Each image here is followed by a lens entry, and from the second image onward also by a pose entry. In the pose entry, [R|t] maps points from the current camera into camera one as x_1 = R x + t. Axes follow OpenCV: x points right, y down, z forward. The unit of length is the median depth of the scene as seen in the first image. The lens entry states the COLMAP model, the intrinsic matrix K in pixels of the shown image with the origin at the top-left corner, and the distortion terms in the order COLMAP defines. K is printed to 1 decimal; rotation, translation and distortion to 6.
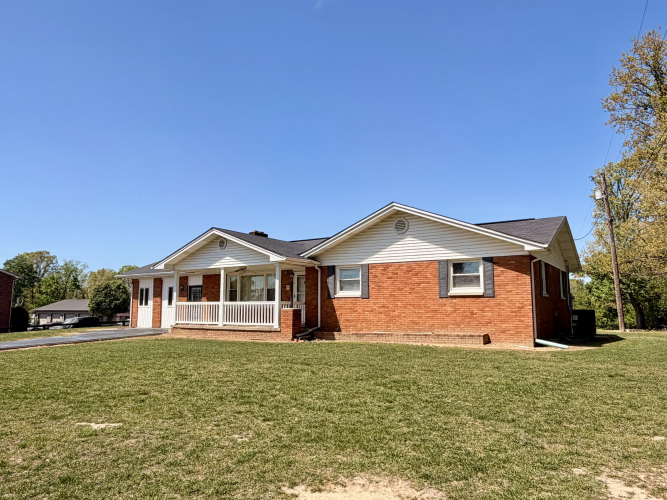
lens RADIAL K [[464.7, 0, 333.5], [0, 464.7, 250.0], [0, 0, 1]] dist [-0.002924, -0.000485]
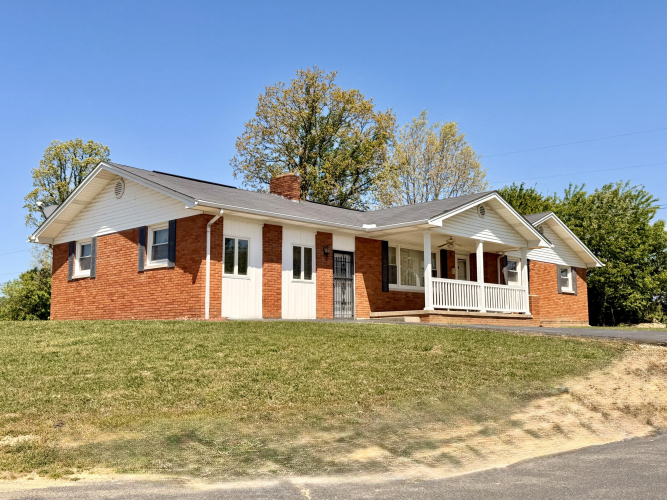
lens RADIAL K [[689.3, 0, 333.5], [0, 689.3, 250.0], [0, 0, 1]] dist [0.001723, 0.001756]
pose [[0.181423, 0.123772, 0.975585, -1.200760], [-0.117363, 0.987683, -0.103482, 0.172337], [-0.976377, -0.095723, 0.193715, 0.841678]]
